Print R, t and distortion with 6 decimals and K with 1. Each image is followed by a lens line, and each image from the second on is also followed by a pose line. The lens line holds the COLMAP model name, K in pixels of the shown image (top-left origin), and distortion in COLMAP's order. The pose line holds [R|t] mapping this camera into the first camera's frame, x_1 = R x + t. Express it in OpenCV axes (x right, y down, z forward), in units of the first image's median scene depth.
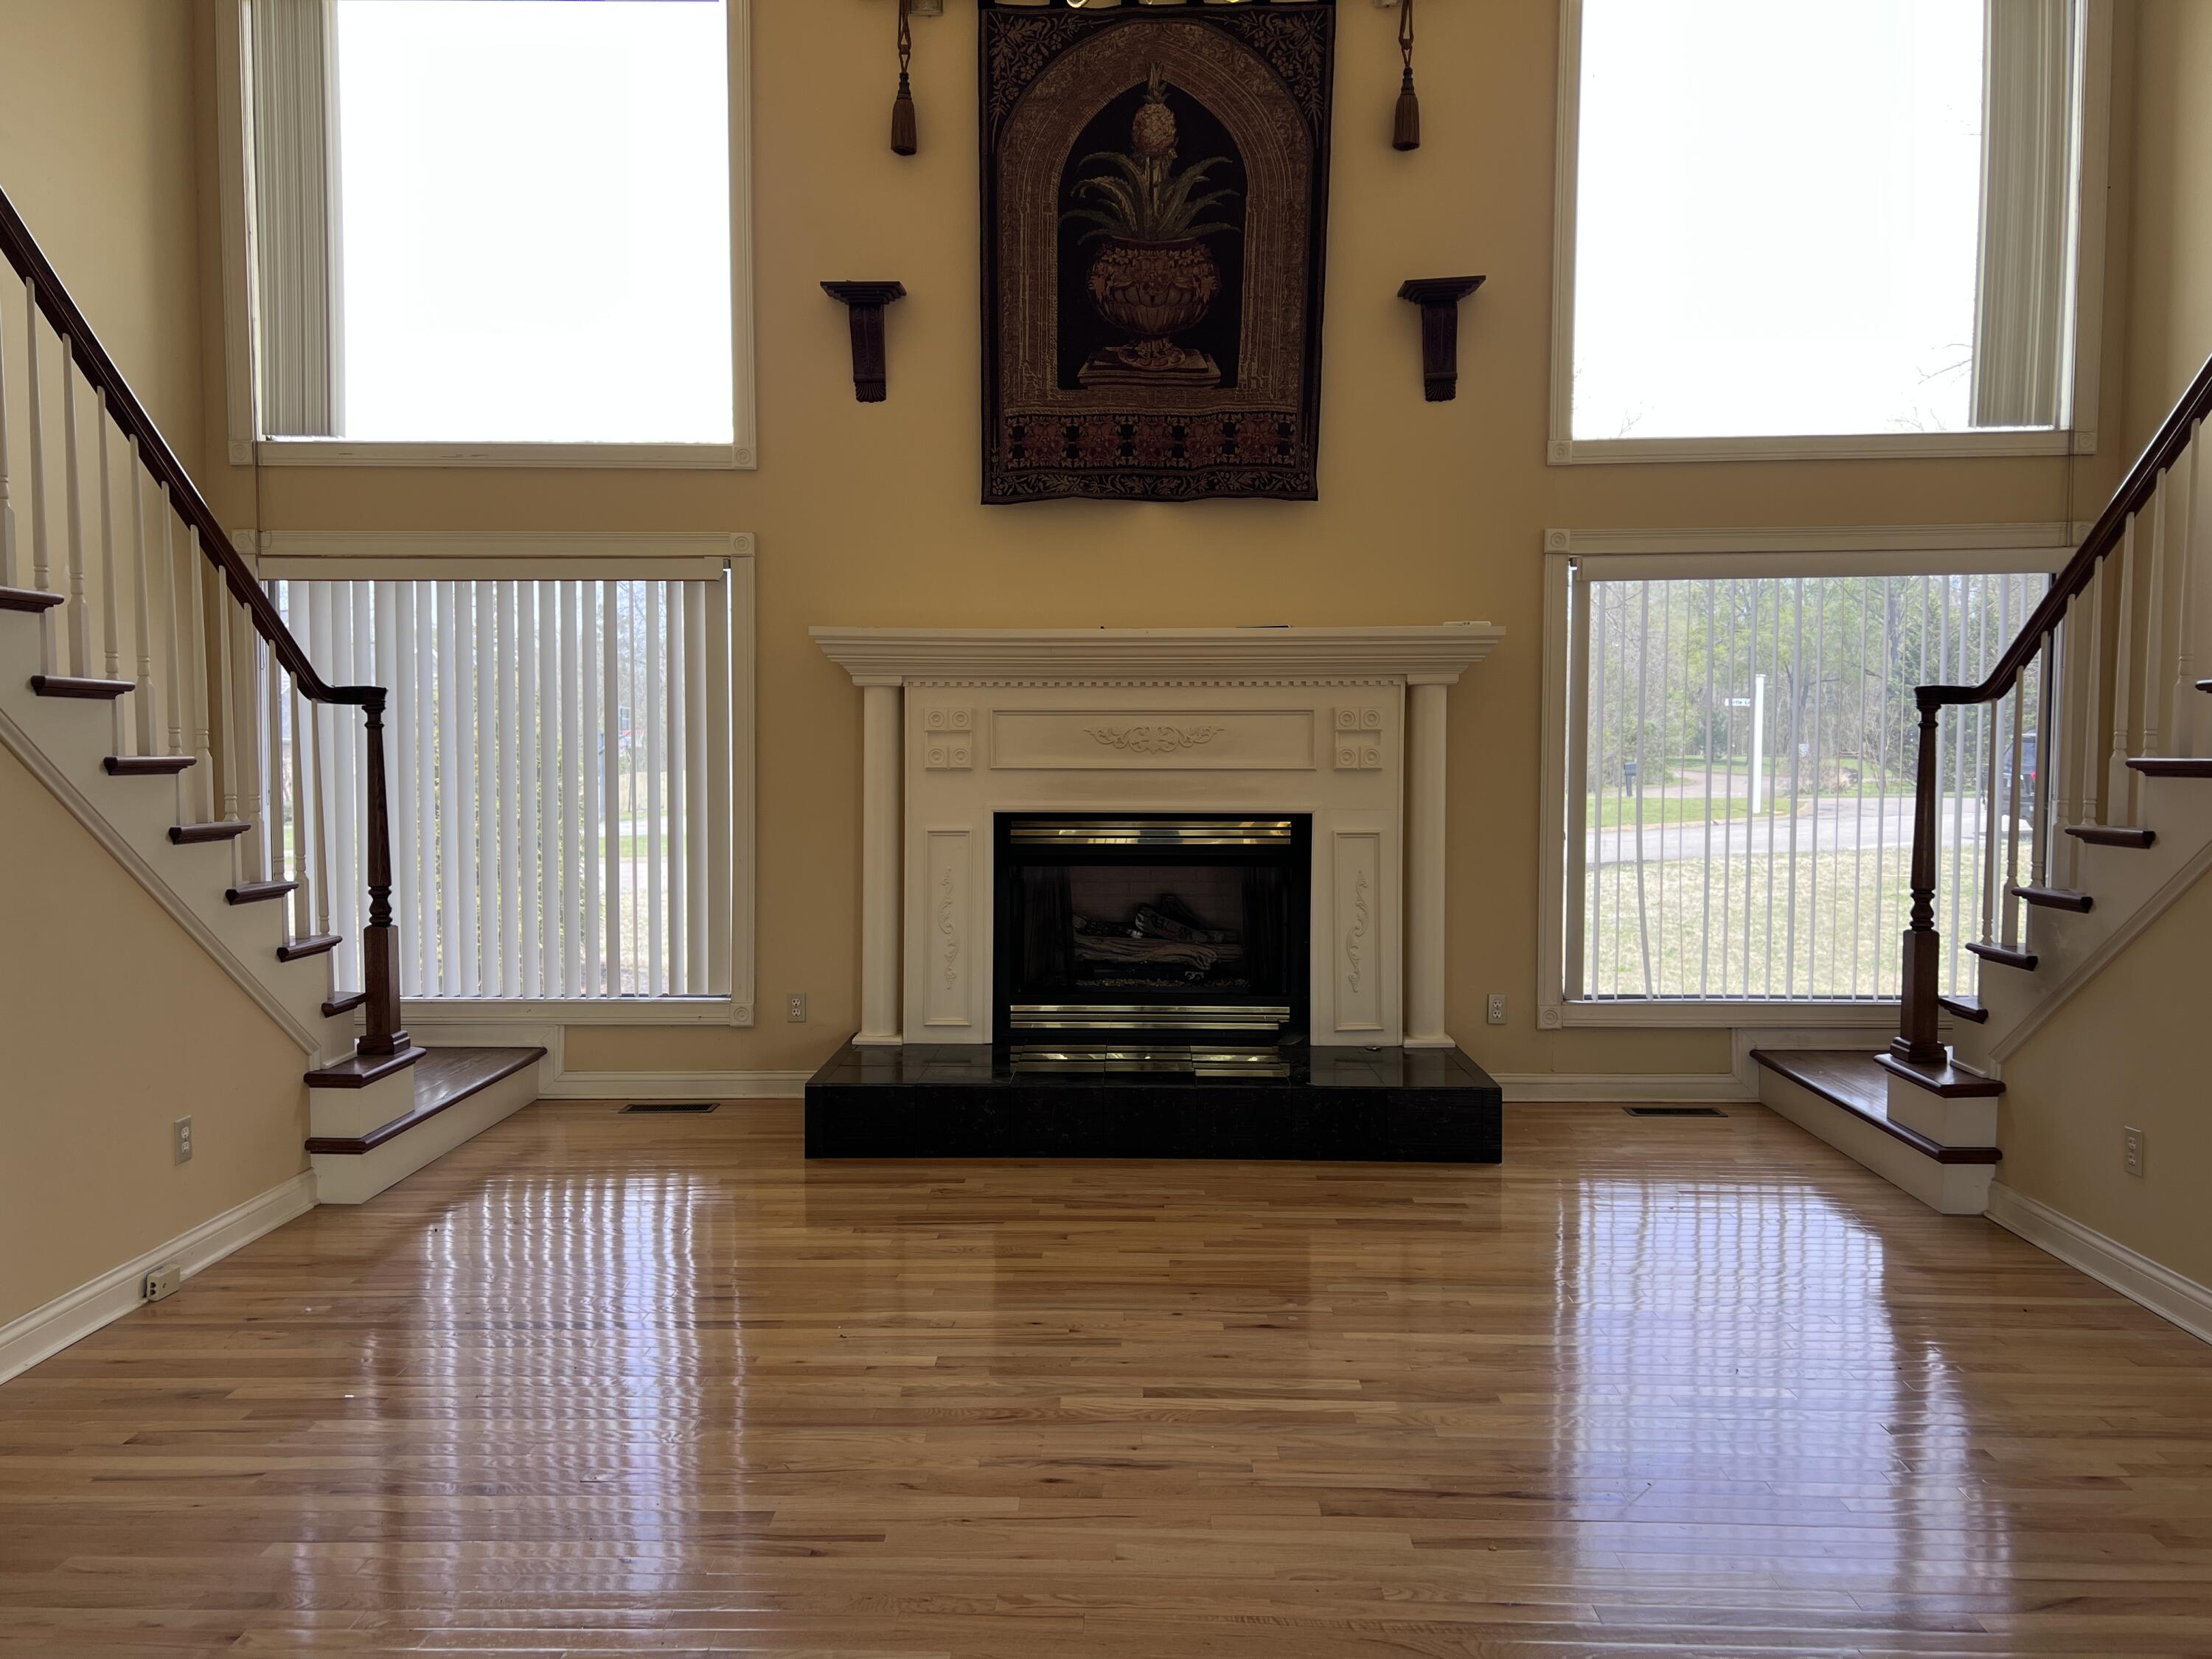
lens RADIAL K [[1672.5, 0, 1124.7], [0, 1672.5, 861.0], [0, 0, 1]] dist [0.069609, -0.061201]
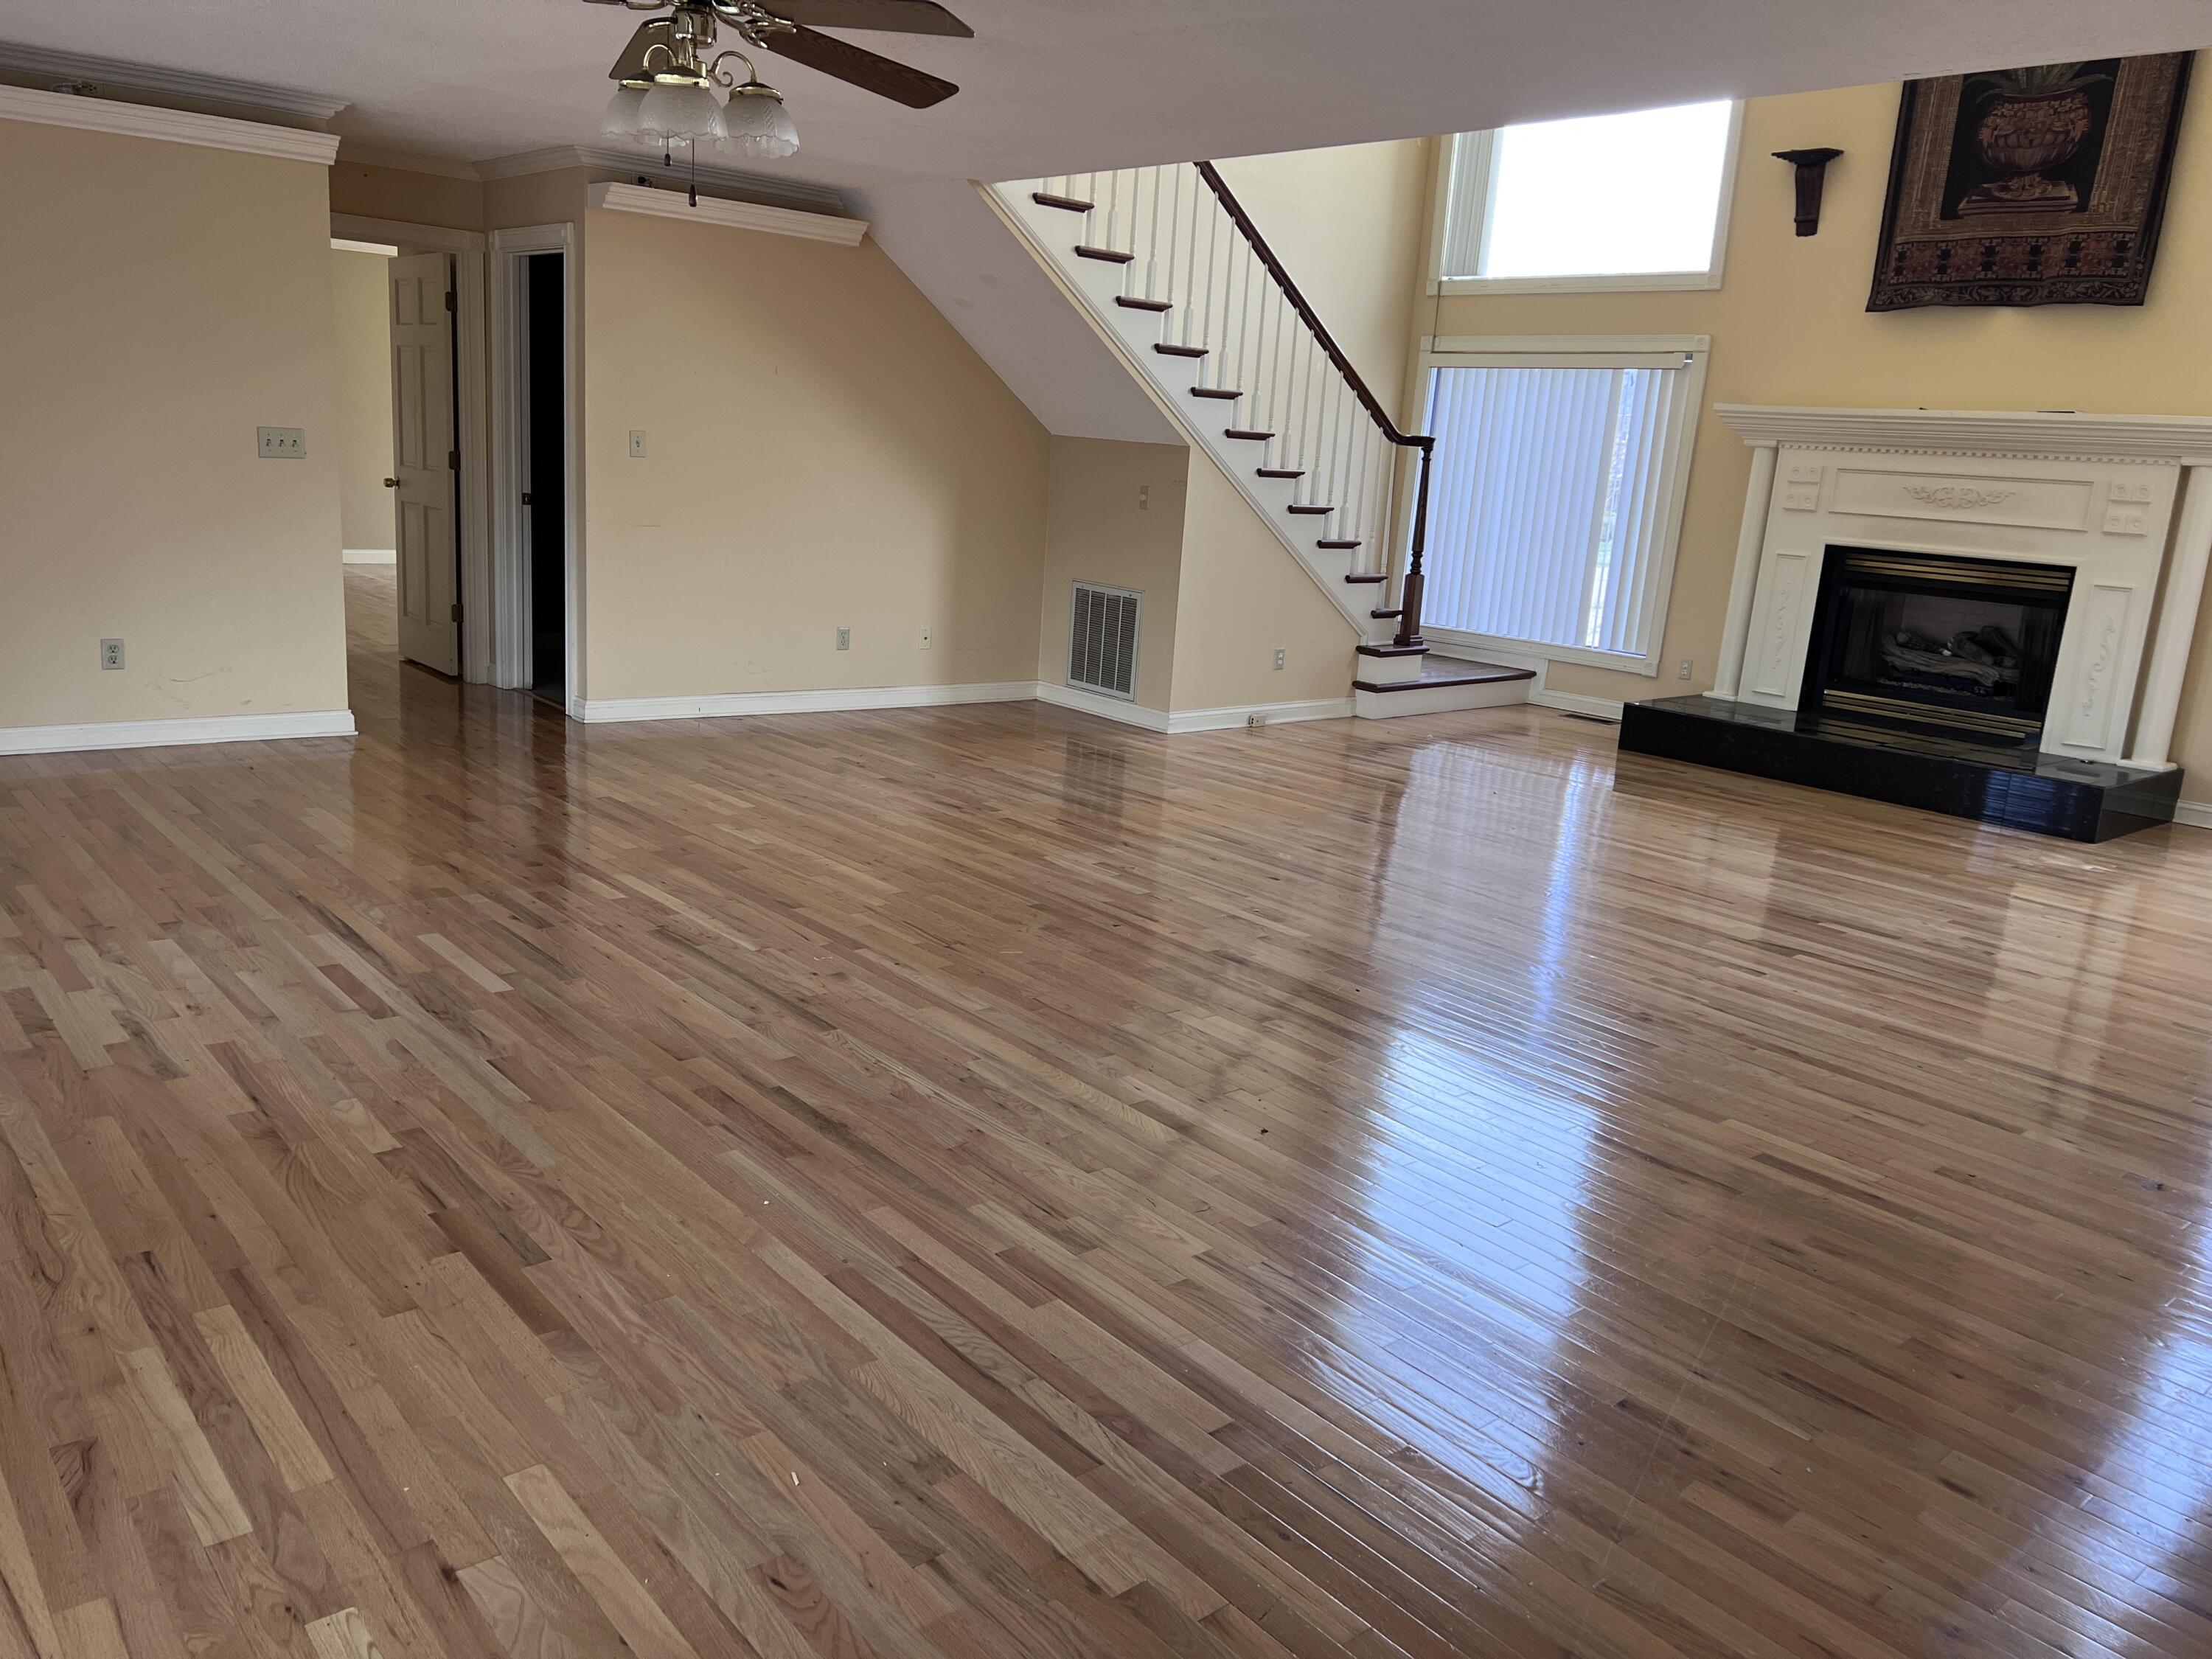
lens RADIAL K [[1672.5, 0, 1097.3], [0, 1672.5, 835.3], [0, 0, 1]] dist [0.069609, -0.061201]
pose [[0.663054, 0.214790, -0.717095, 0.576652], [-0.112883, 0.975686, 0.187869, 0.010552], [0.740012, -0.043620, 0.671178, -0.390599]]
